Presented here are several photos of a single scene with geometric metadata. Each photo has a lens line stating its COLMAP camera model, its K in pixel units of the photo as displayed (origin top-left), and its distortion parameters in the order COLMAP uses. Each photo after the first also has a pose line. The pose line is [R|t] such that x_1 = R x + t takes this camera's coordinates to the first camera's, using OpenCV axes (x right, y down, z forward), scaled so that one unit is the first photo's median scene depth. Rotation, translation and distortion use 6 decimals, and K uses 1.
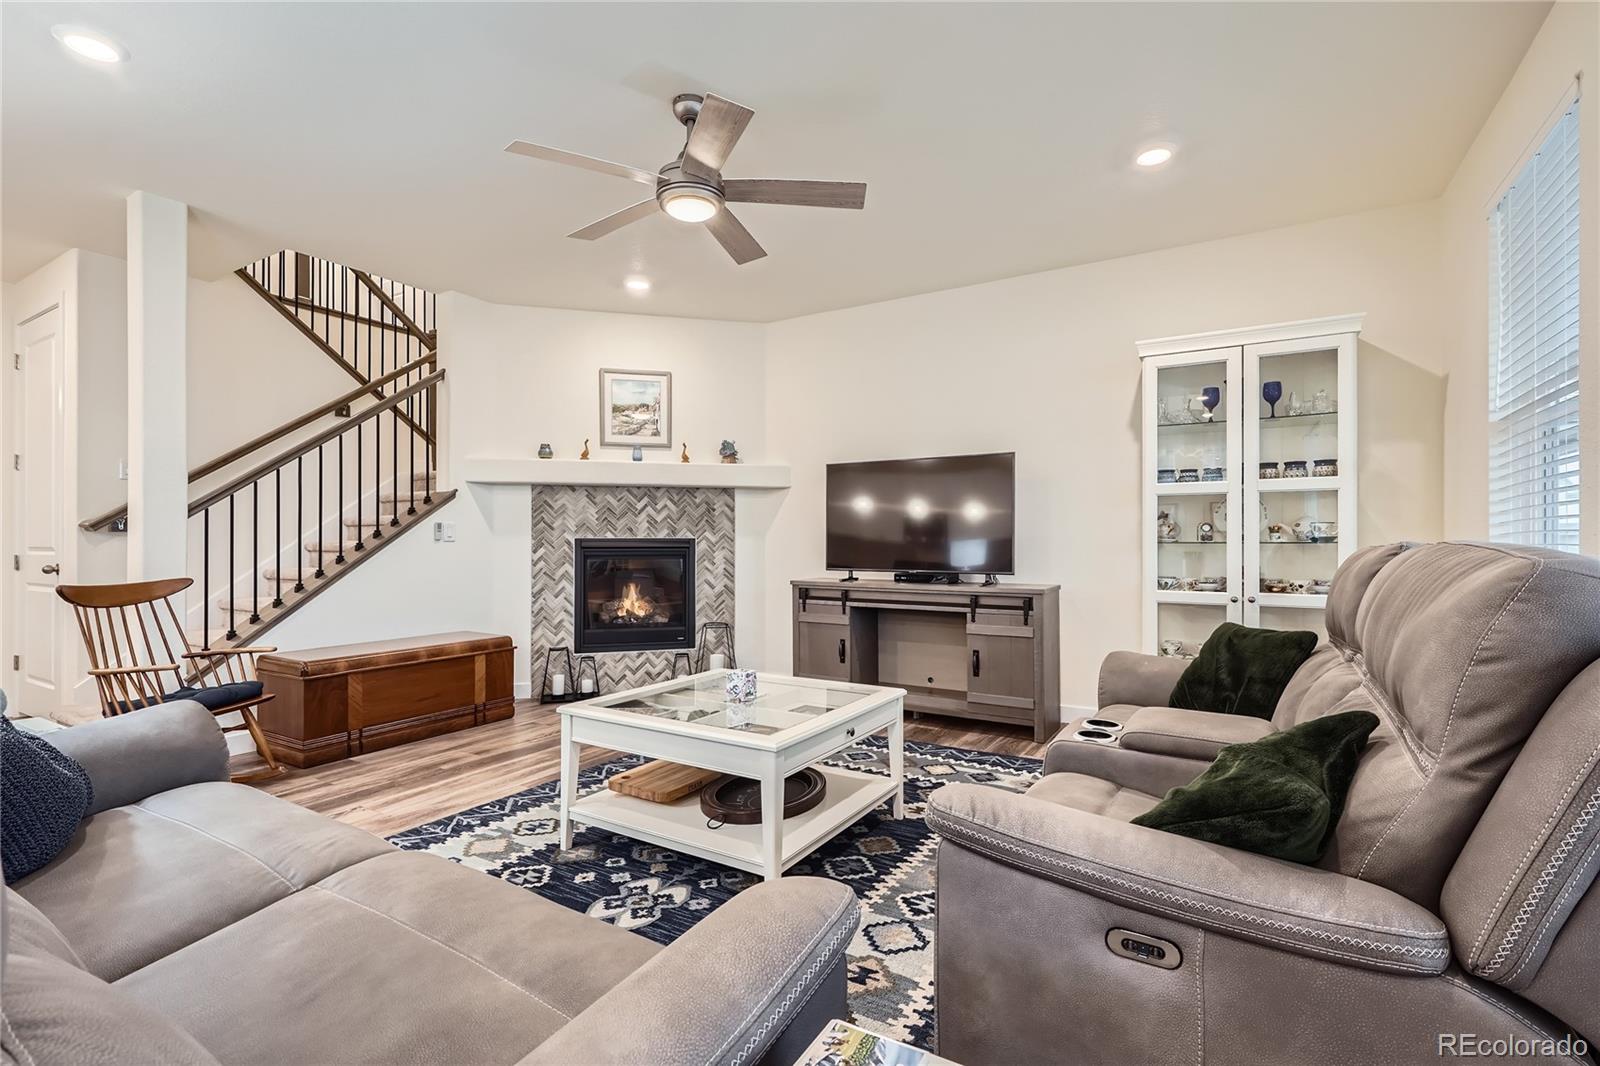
lens RADIAL K [[731.7, 0, 804.0], [0, 731.7, 536.6], [0, 0, 1]] dist [-0.001332, -0.002007]
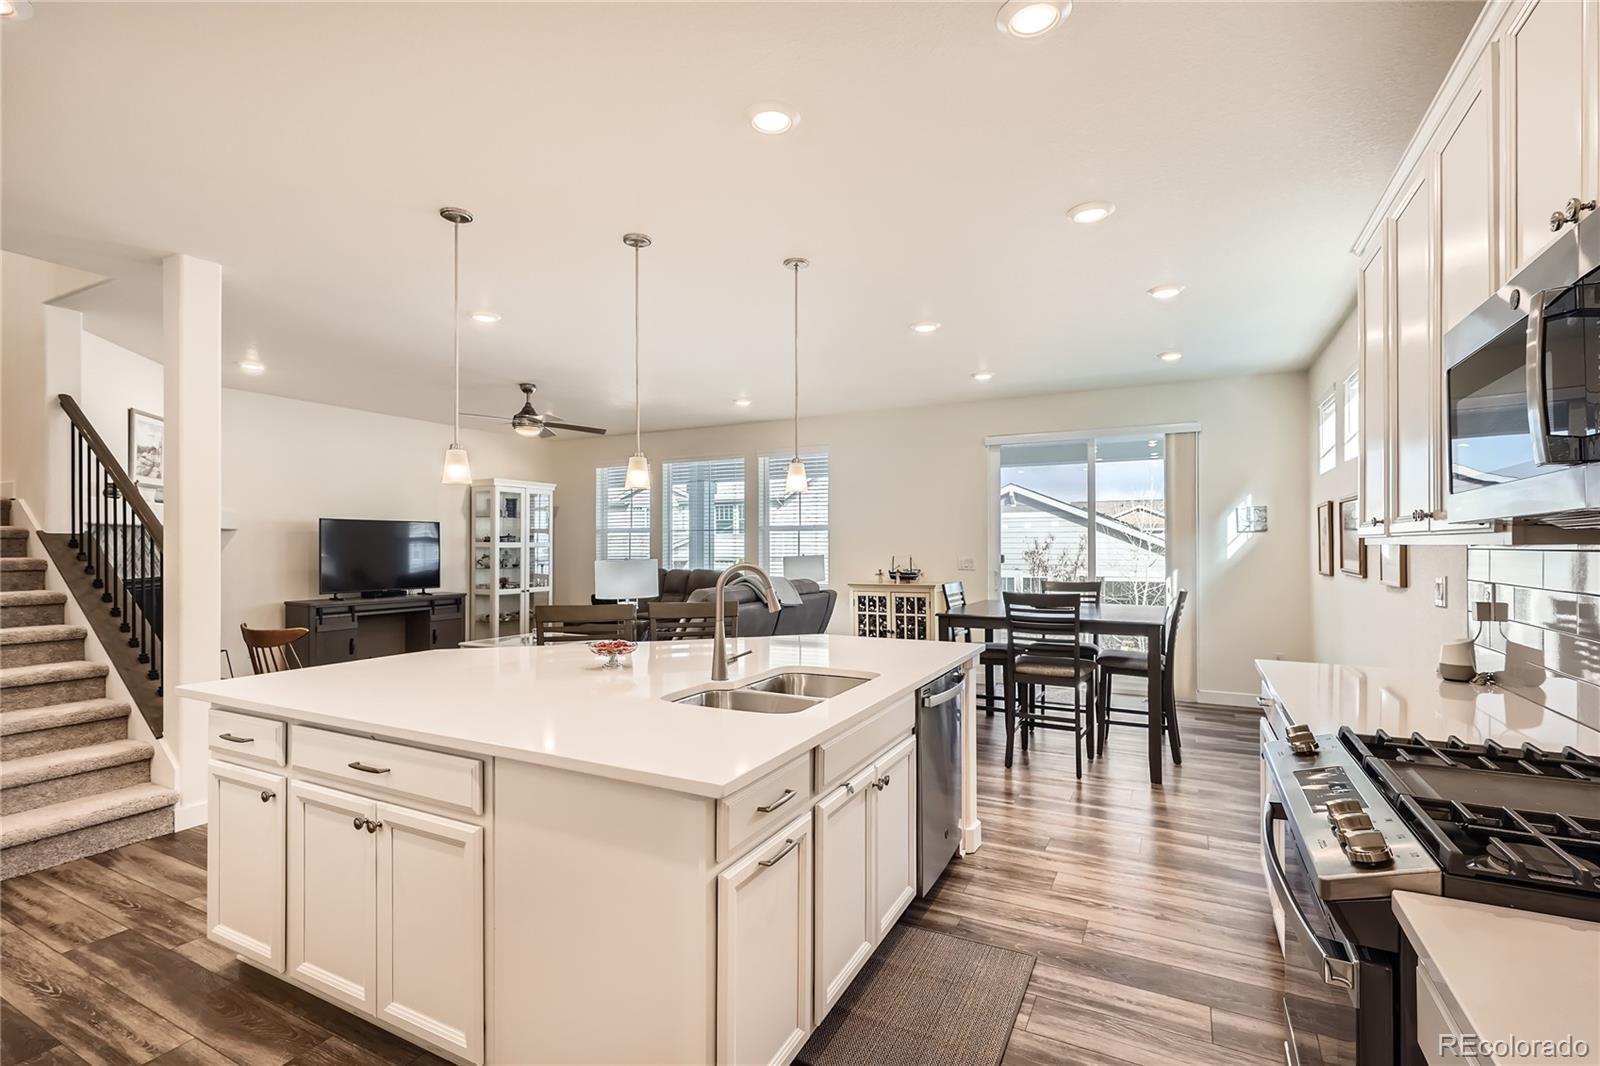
lens RADIAL K [[731.7, 0, 800.8], [0, 731.7, 539.9], [0, 0, 1]] dist [-0.001332, -0.002007]
pose [[-0.073427, 0.009622, 0.997254, -1.342724], [-0.003074, 0.999947, -0.009874, -0.044489], [-0.997296, -0.003791, -0.073393, 0.171950]]
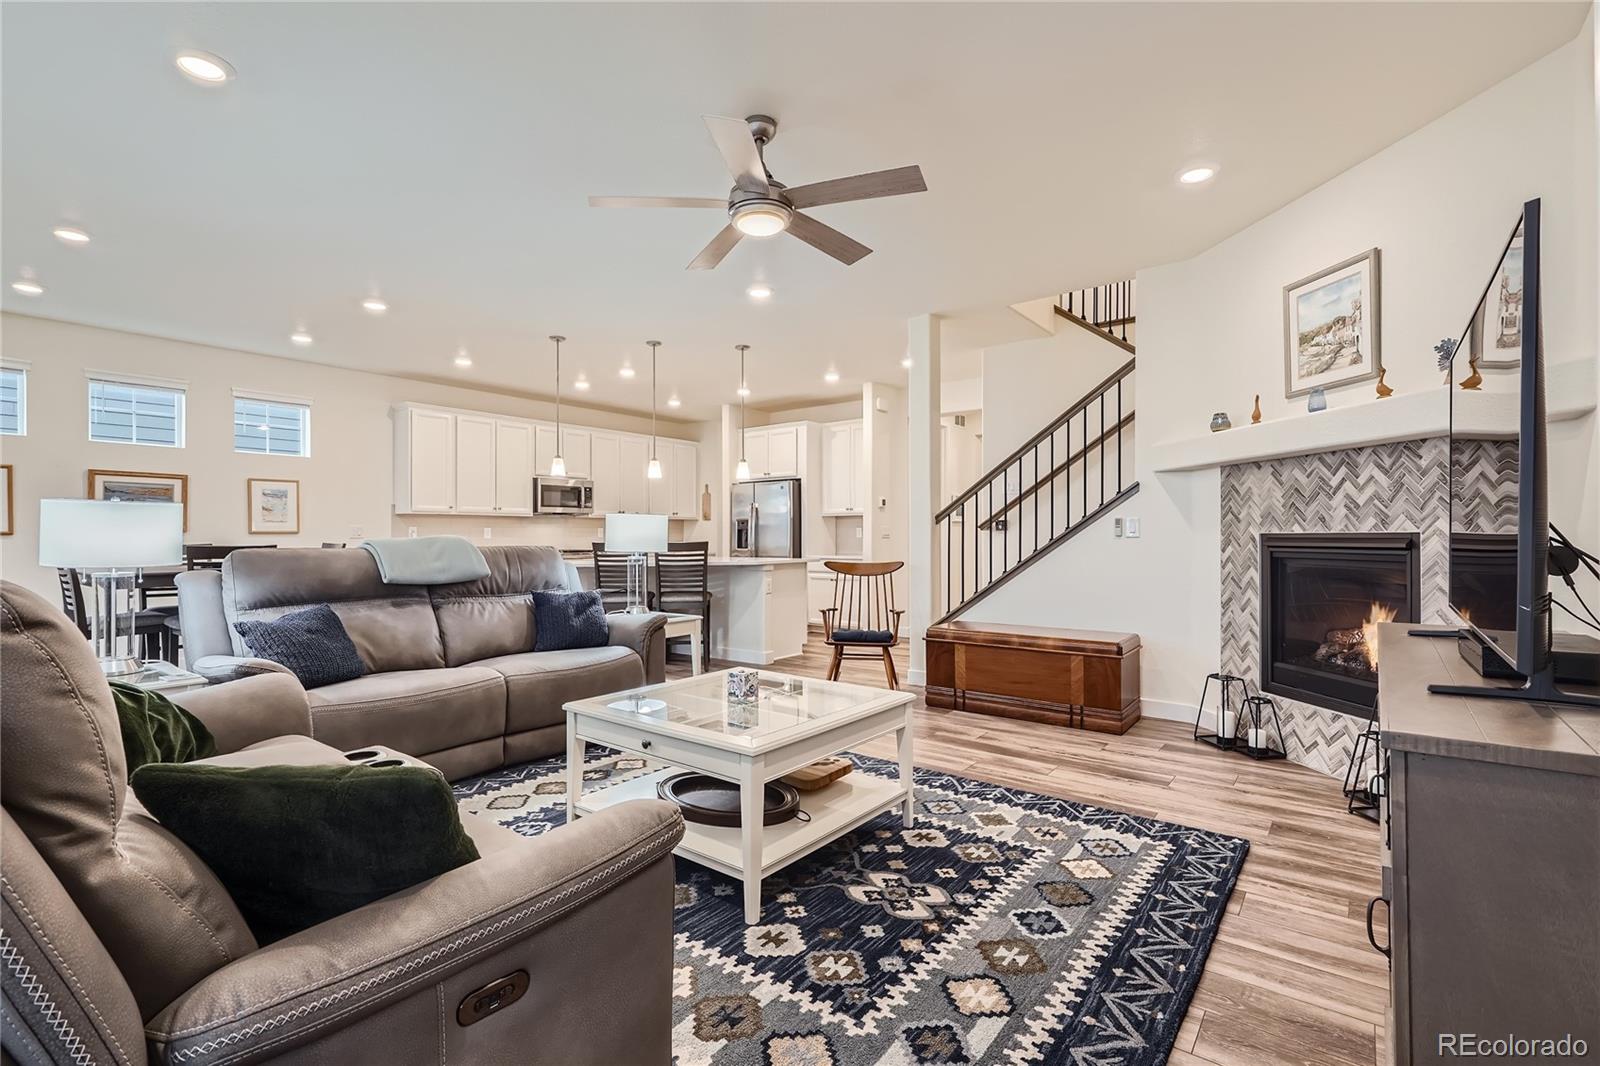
lens RADIAL K [[731.7, 0, 786.6], [0, 731.7, 535.1], [0, 0, 1]] dist [-0.001332, -0.002007]
pose [[-0.127534, 0.002378, -0.991831, 0.470951], [0.009917, 0.999950, 0.001122, -0.001317], [0.991785, -0.009693, -0.127551, 0.627419]]
